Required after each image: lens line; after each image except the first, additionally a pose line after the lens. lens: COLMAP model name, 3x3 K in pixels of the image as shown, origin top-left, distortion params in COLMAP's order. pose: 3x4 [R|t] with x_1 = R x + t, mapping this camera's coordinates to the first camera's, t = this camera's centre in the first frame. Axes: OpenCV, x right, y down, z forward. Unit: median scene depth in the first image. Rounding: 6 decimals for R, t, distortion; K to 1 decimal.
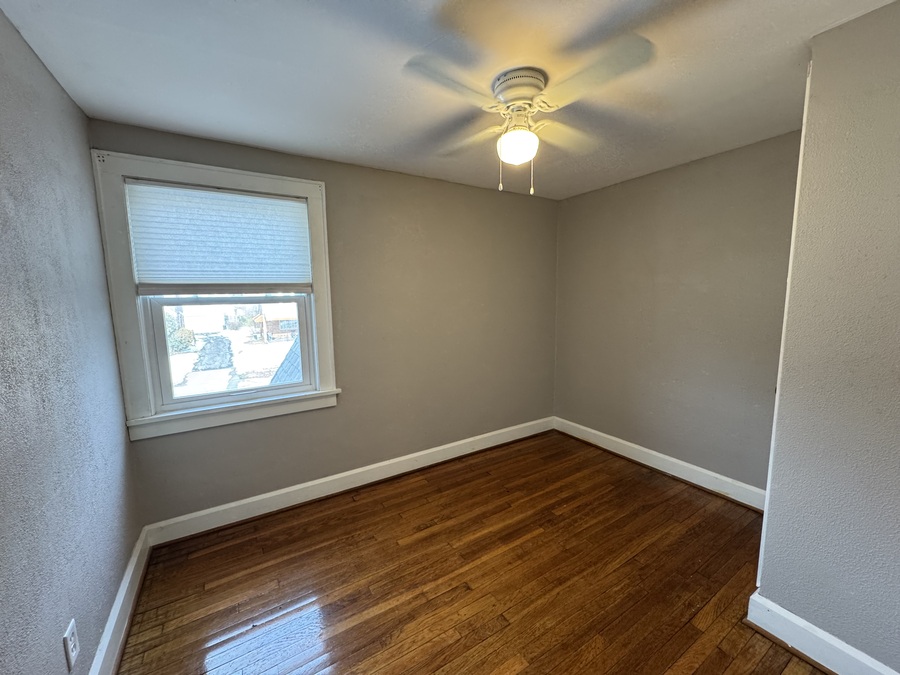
lens RADIAL K [[359.5, 0, 450.0], [0, 359.5, 337.5], [0, 0, 1]] dist [-0.001772, -0.000400]
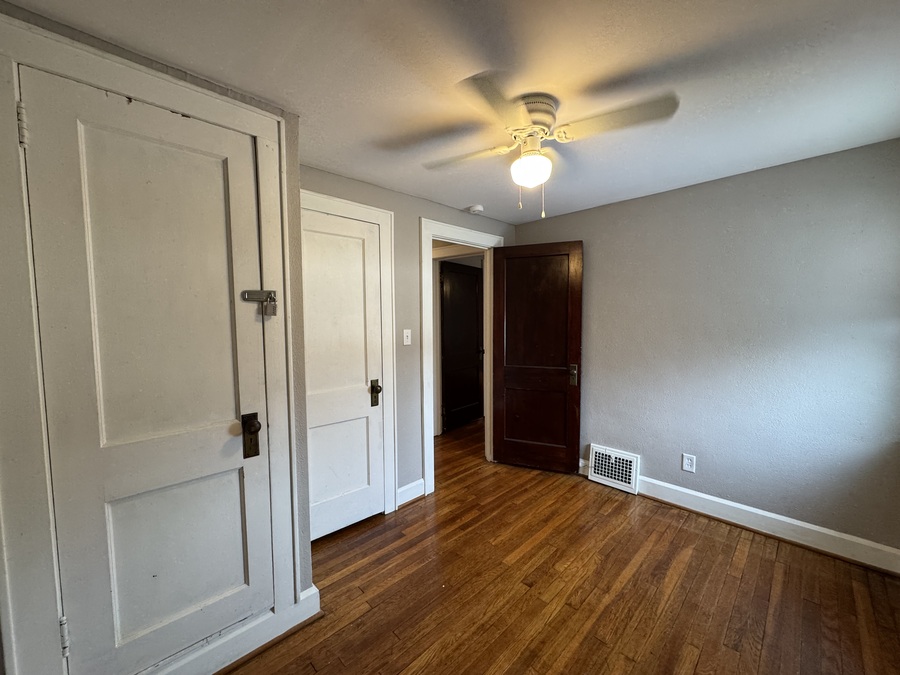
lens RADIAL K [[359.5, 0, 450.0], [0, 359.5, 337.5], [0, 0, 1]] dist [-0.001772, -0.000400]
pose [[-0.975350, 0.036882, -0.217559, 0.568527], [-0.004135, 0.982705, 0.185131, -0.217660], [0.220624, 0.181467, -0.958329, 1.748737]]
